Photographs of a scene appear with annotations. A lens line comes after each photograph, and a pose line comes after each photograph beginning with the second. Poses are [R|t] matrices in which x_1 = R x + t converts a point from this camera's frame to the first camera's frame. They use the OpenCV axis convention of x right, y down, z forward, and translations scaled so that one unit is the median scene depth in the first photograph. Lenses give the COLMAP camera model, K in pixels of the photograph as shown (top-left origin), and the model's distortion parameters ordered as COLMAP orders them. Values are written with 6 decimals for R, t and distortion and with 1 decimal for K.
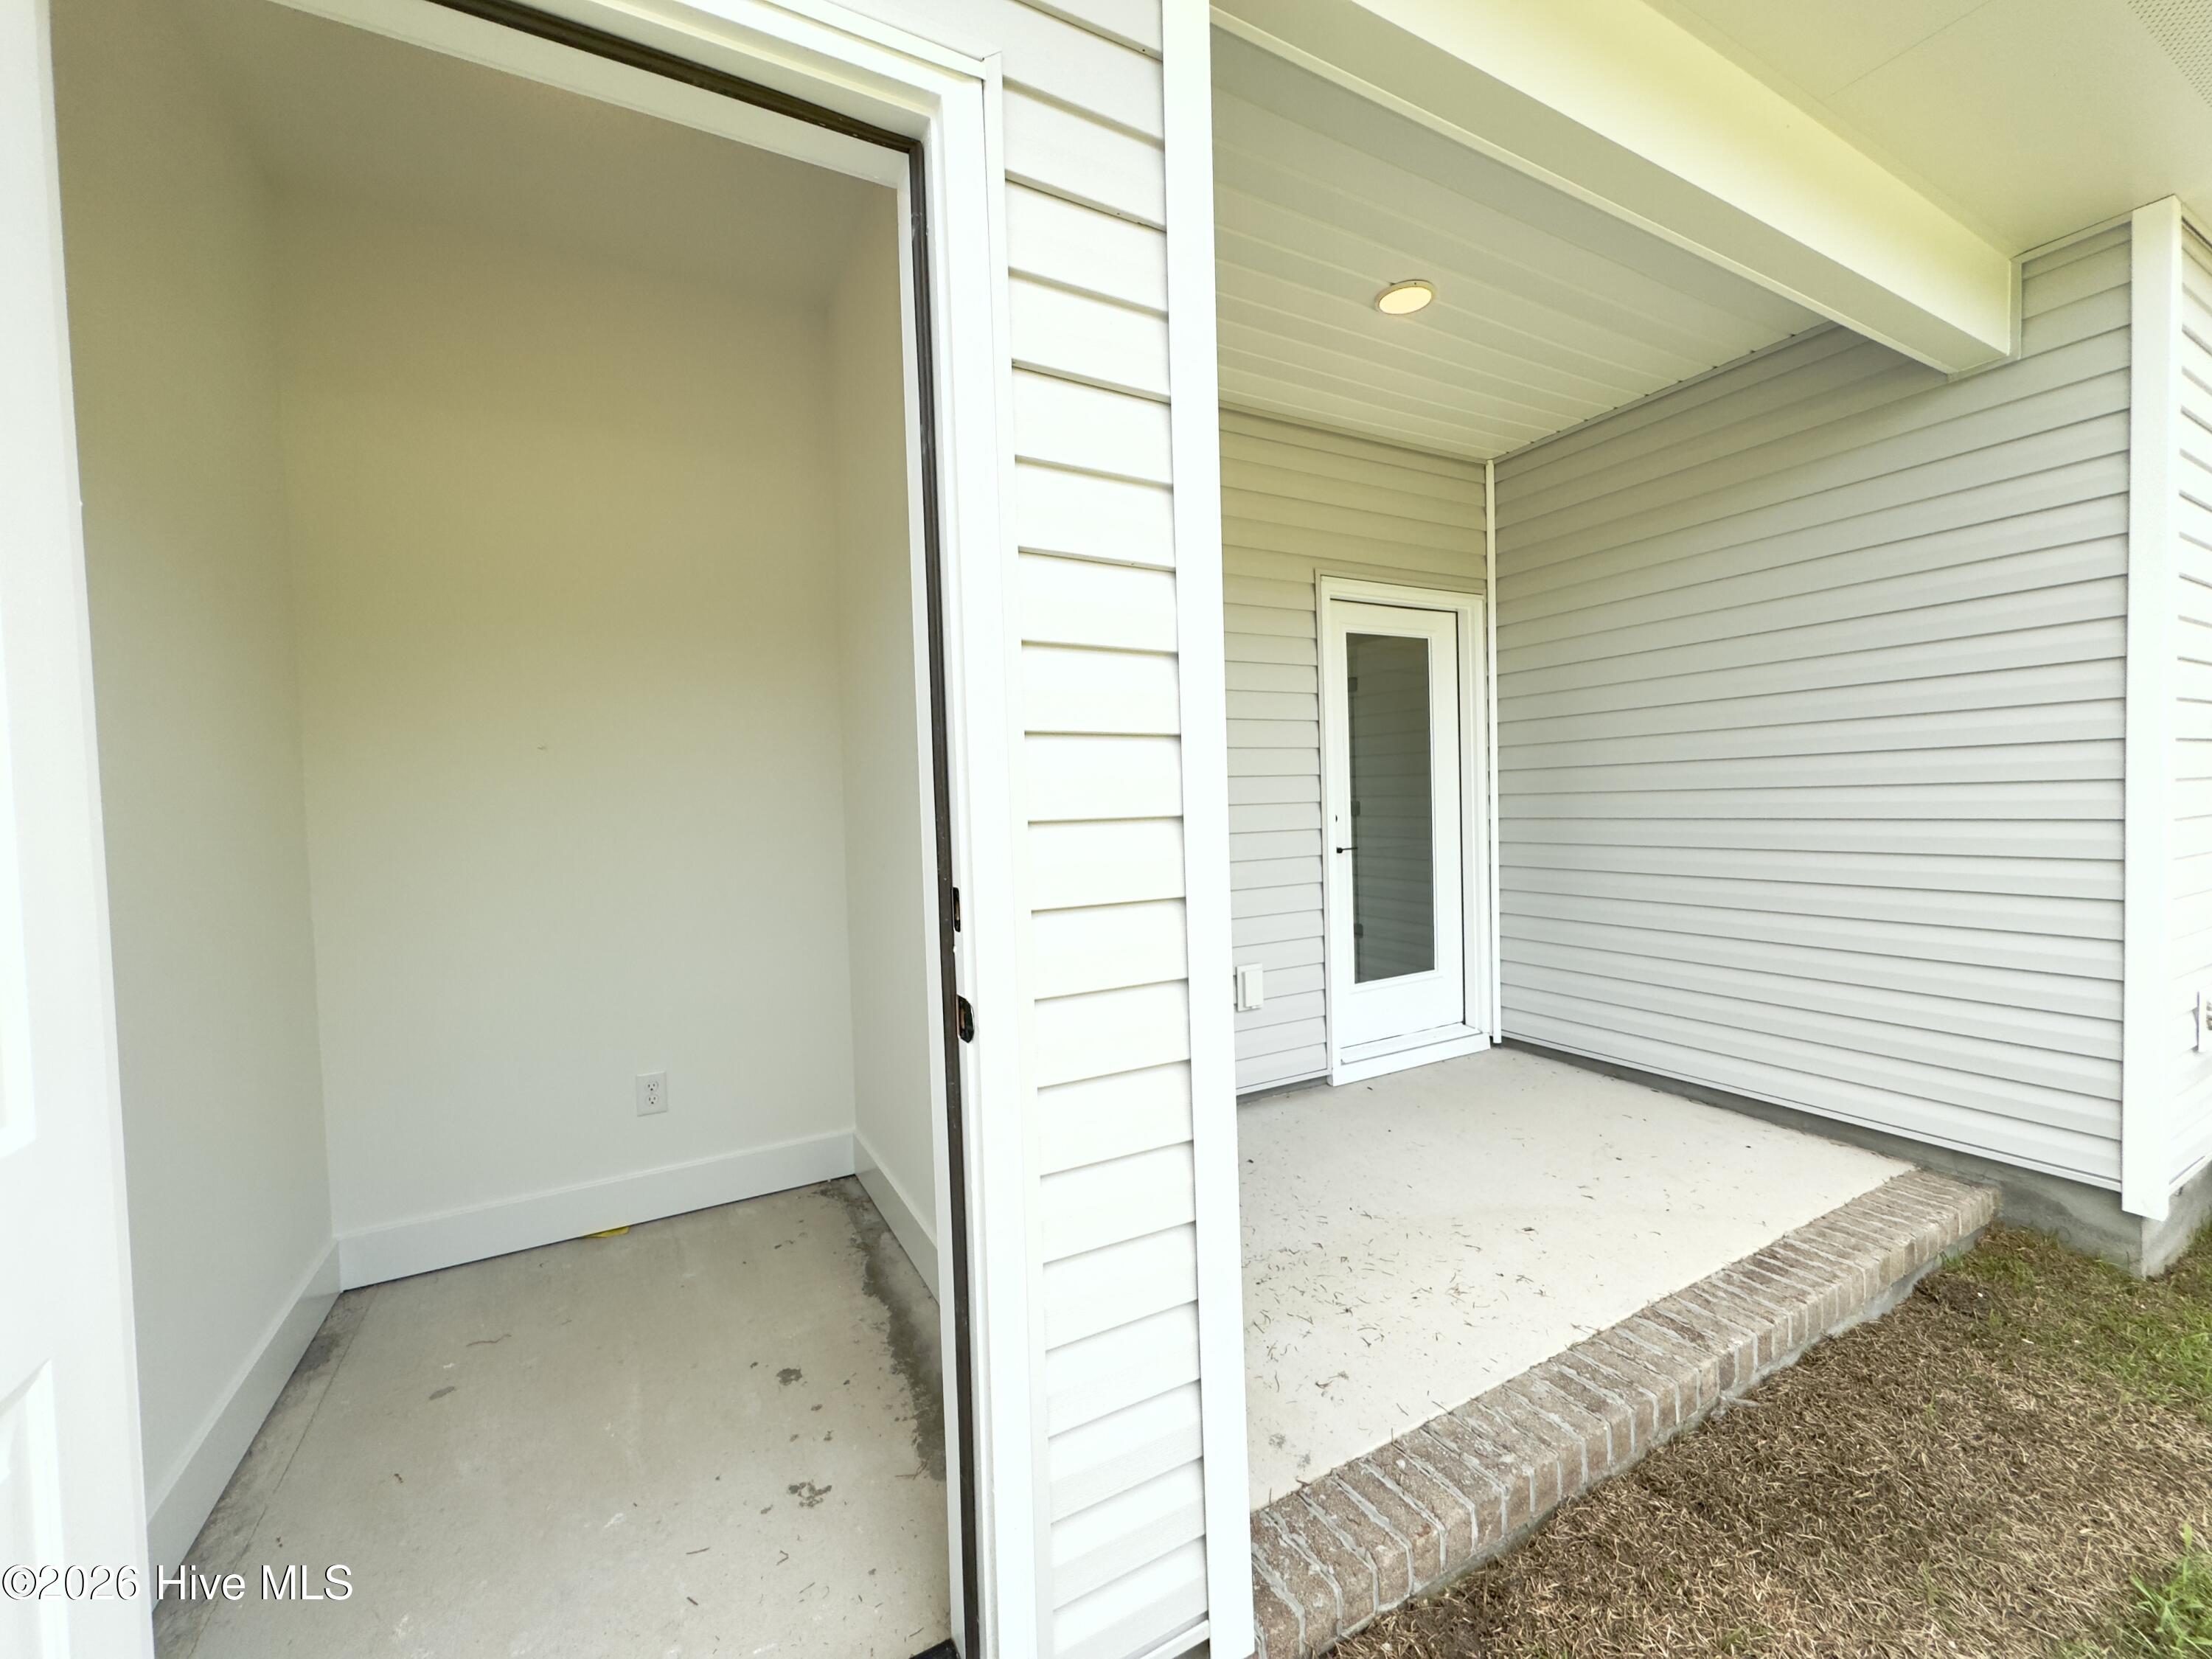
lens RADIAL K [[883.4, 0, 1102.4], [0, 883.4, 830.5], [0, 0, 1]] dist [-0.003183, 0.001604]
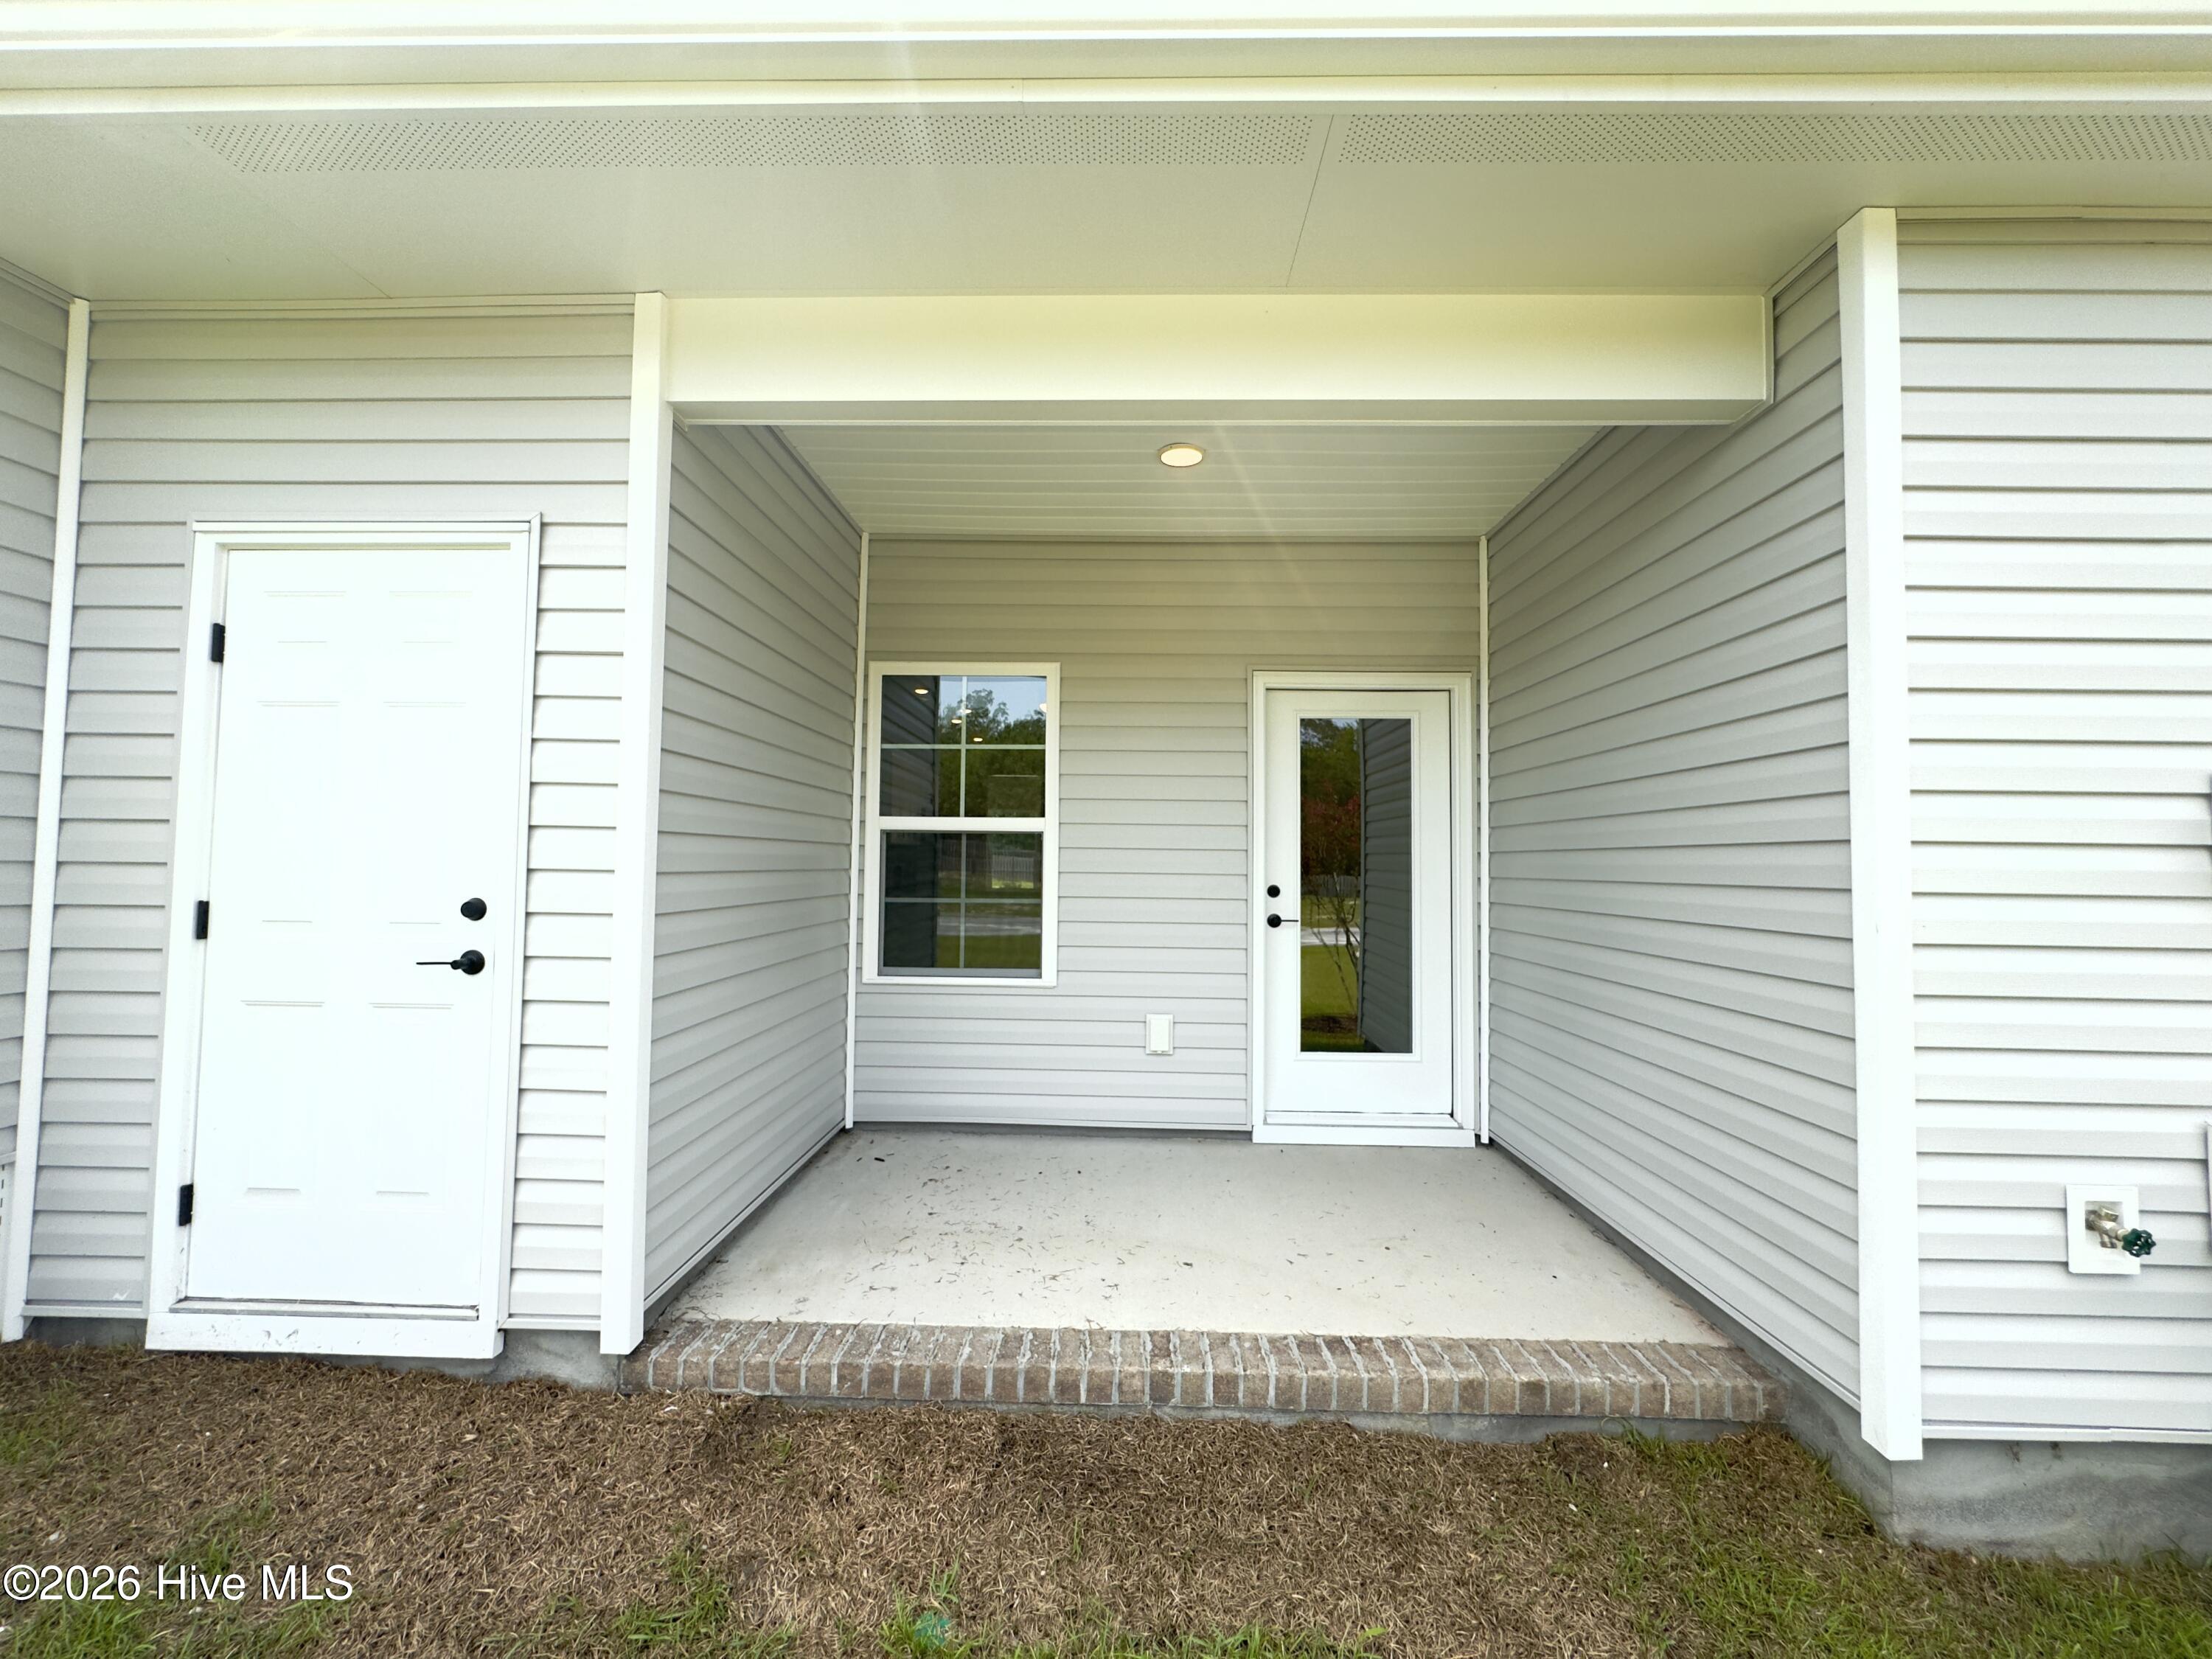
lens RADIAL K [[883.4, 0, 1103.5], [0, 883.4, 833.5], [0, 0, 1]] dist [-0.003183, 0.001604]
pose [[0.866966, 0.026901, -0.497640, 0.630966], [-0.058499, 0.997132, -0.048013, -0.020412], [0.494921, 0.070737, 0.866054, -0.037965]]
